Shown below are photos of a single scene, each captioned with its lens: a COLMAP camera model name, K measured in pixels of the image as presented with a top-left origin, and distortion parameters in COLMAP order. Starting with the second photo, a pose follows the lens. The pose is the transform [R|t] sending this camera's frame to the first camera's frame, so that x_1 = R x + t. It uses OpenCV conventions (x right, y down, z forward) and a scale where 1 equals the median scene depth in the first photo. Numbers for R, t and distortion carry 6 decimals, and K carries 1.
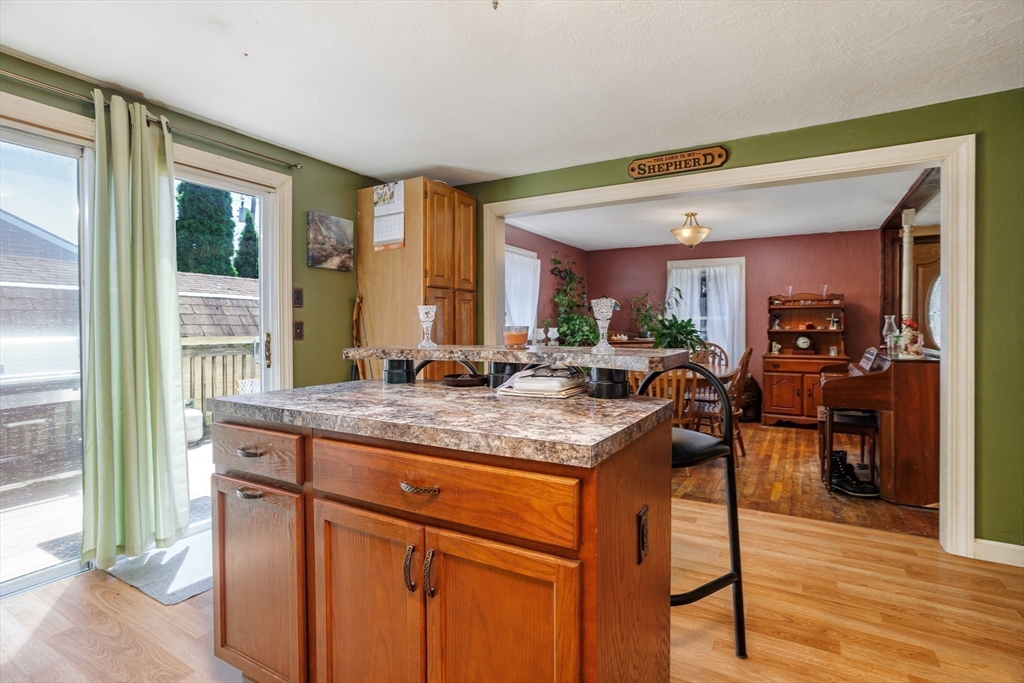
lens RADIAL K [[504.1, 0, 505.2], [0, 504.1, 344.7], [0, 0, 1]] dist [-0.034636, 0.015354]
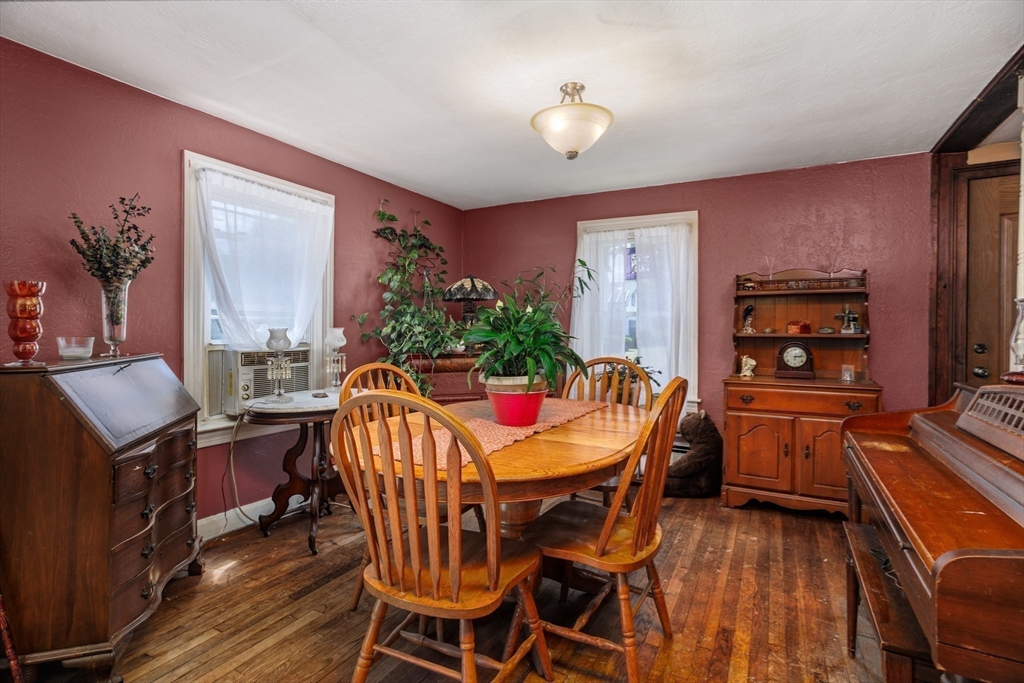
lens RADIAL K [[504.1, 0, 517.0], [0, 504.1, 342.3], [0, 0, 1]] dist [-0.034636, 0.015354]
pose [[0.998411, 0.004334, 0.056177, 0.251086], [-0.003960, 0.999969, -0.006774, -0.014981], [-0.056205, 0.006540, 0.998398, 0.451393]]
